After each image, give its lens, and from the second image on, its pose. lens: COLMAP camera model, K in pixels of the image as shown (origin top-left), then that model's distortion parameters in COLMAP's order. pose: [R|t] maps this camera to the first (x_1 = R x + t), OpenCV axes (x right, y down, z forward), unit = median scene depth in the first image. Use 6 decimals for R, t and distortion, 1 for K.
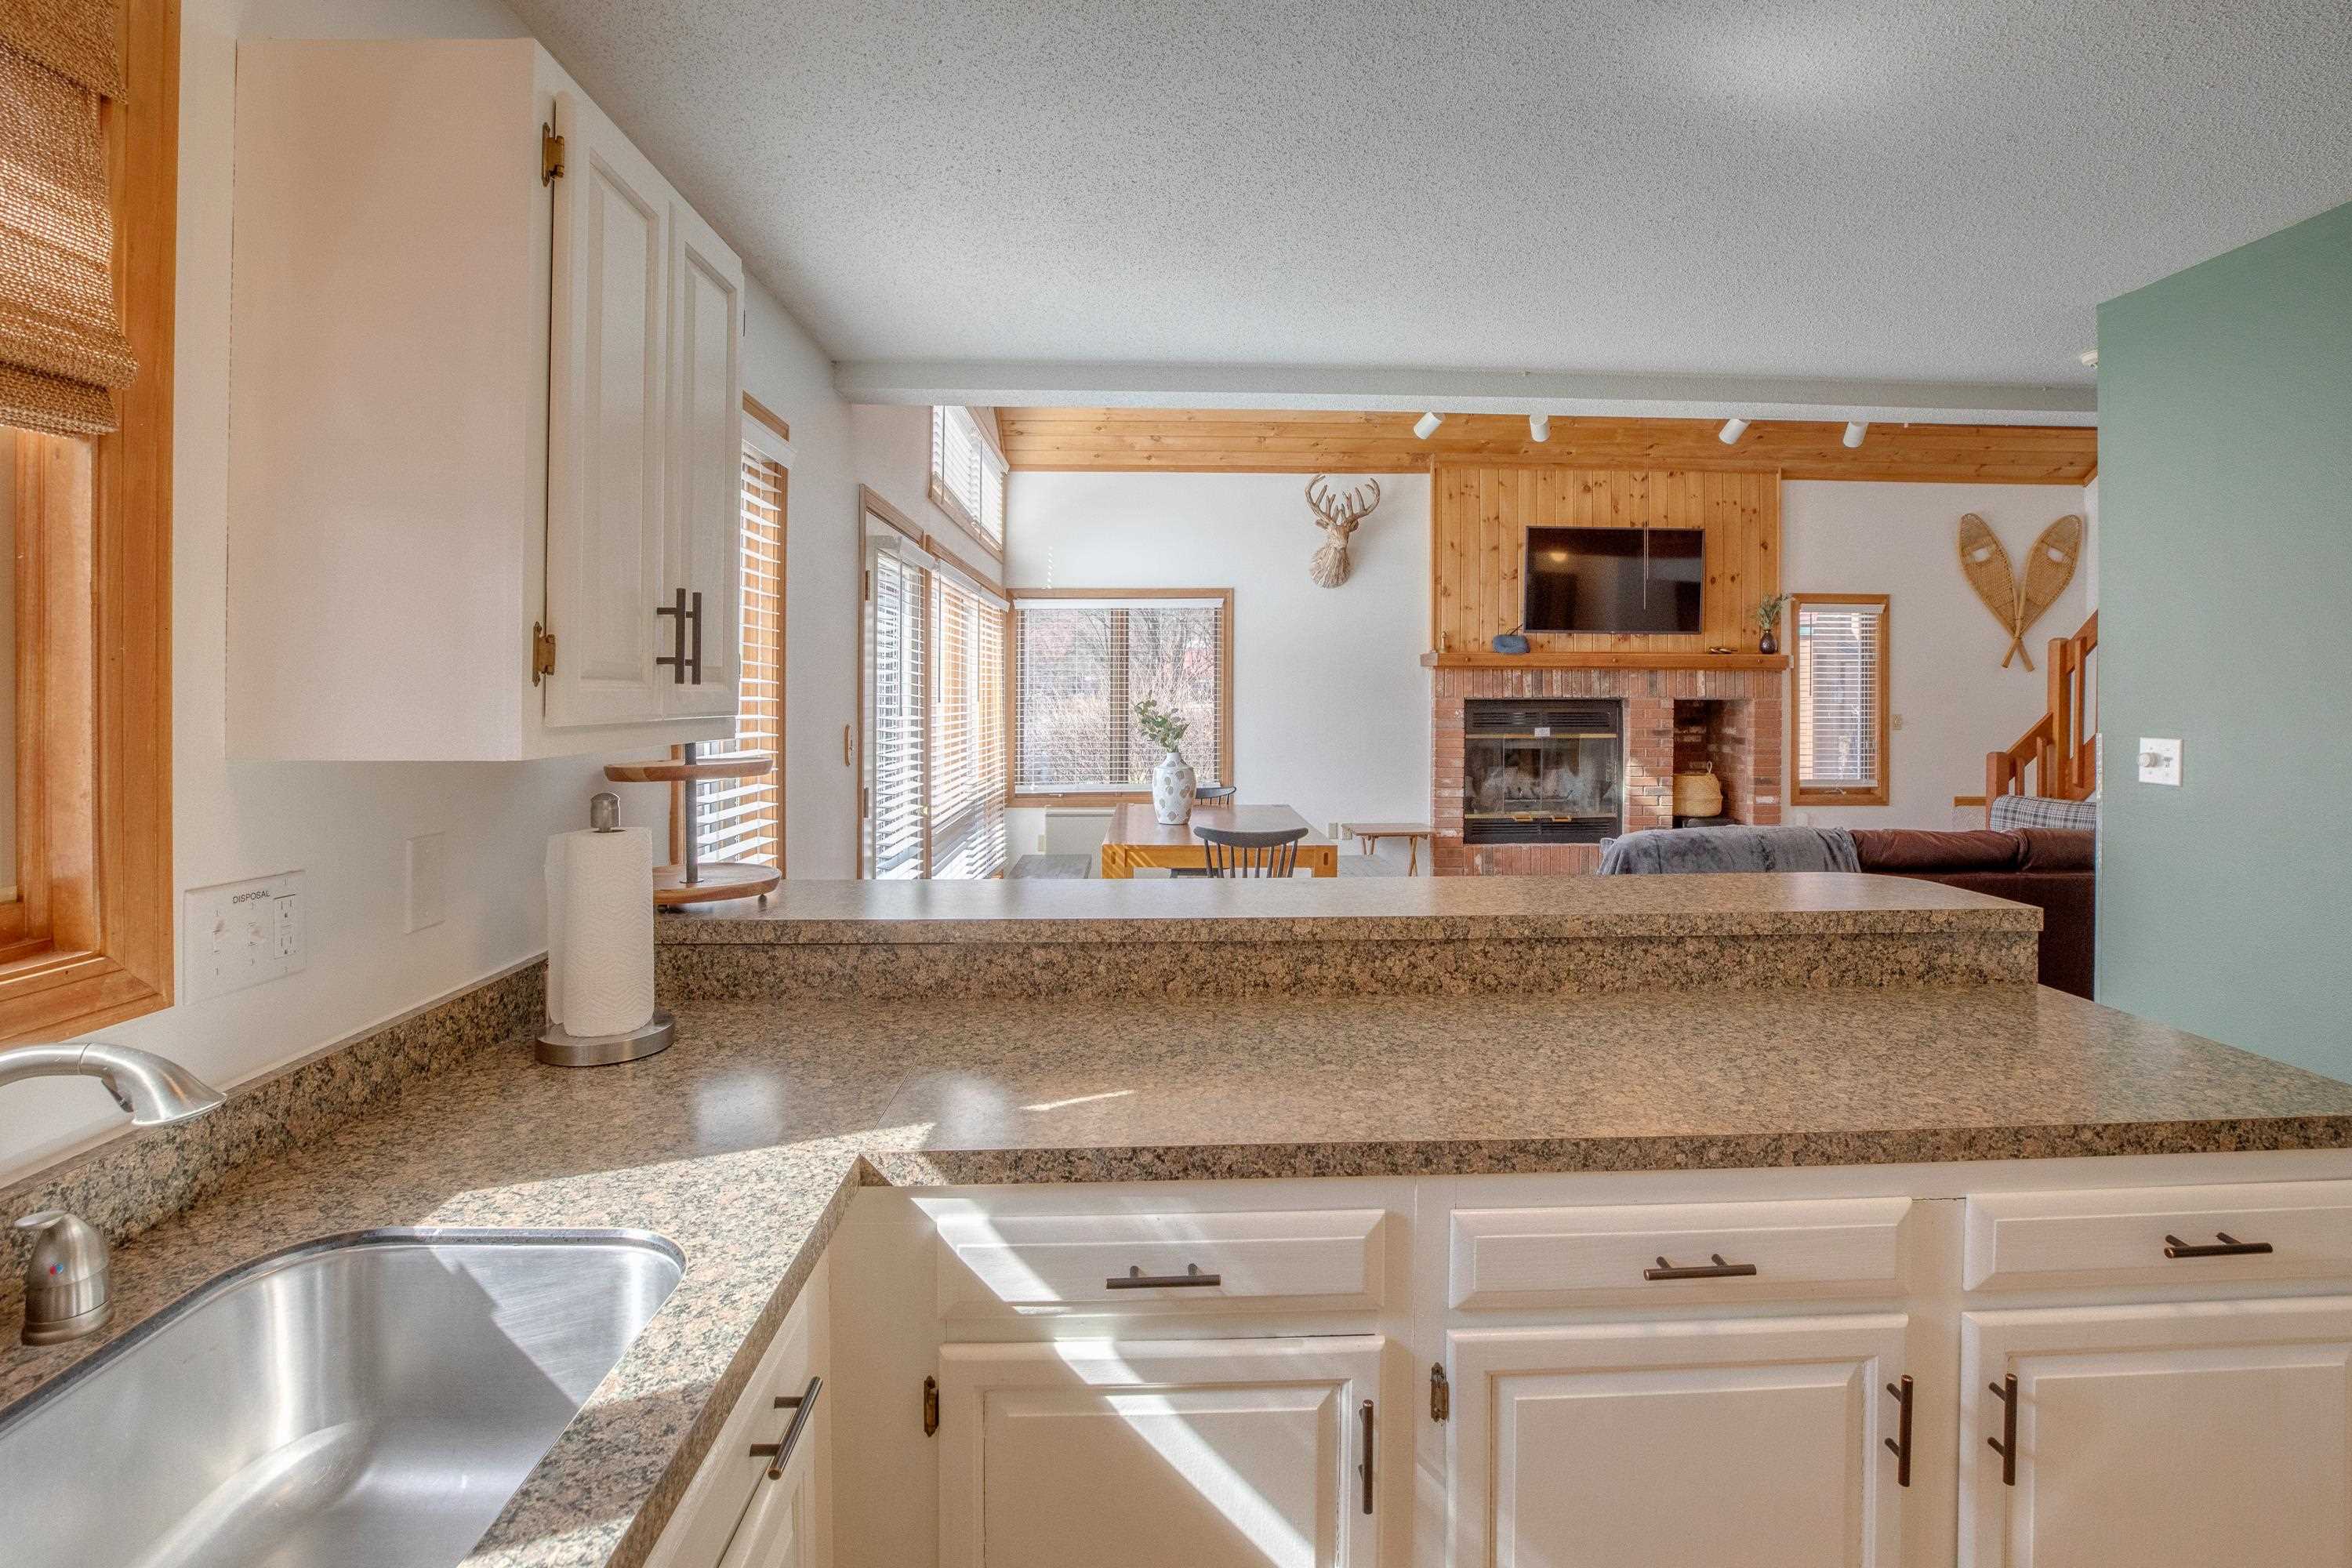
lens RADIAL K [[1118.3, 0, 1183.2], [0, 1118.3, 690.4], [0, 0, 1]] dist [-0.027596, 0.001325]
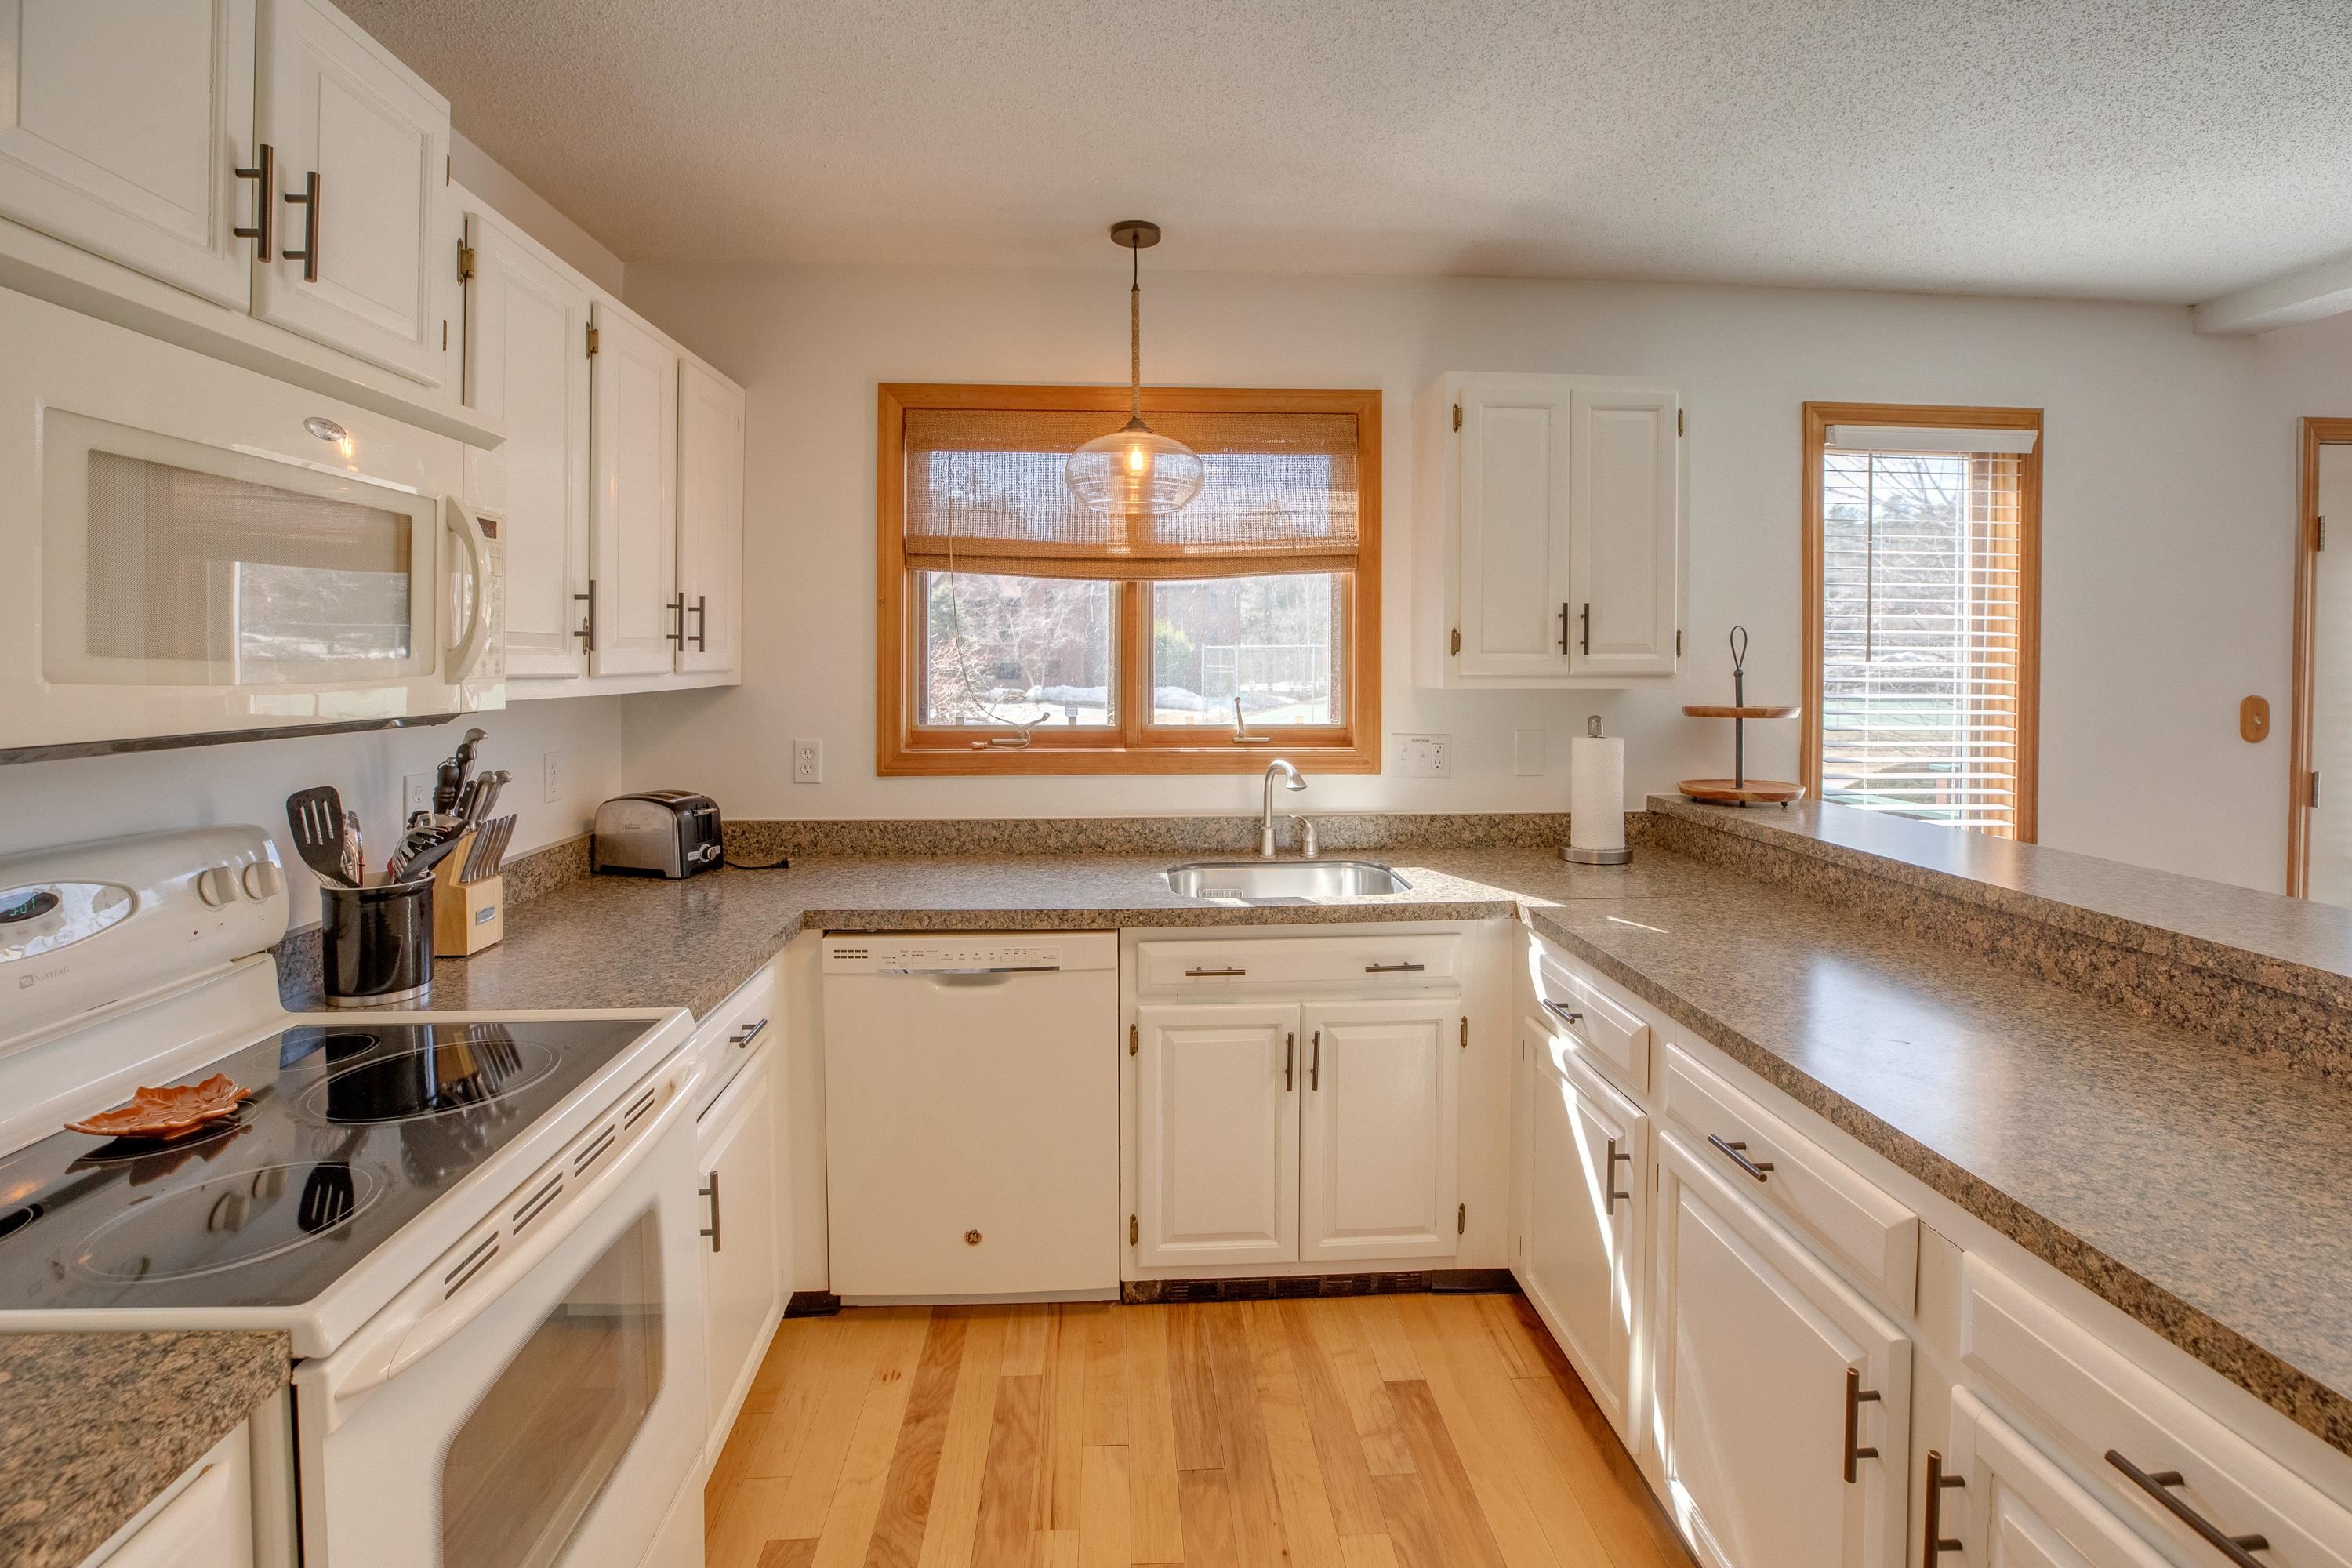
lens RADIAL K [[1118.3, 0, 1183.2], [0, 1118.3, 690.4], [0, 0, 1]] dist [-0.027596, 0.001325]
pose [[0.022281, 0.029427, -0.999319, 1.075636], [0.007527, 0.999533, 0.029601, -0.005214], [0.999723, -0.008182, 0.022049, 0.258292]]
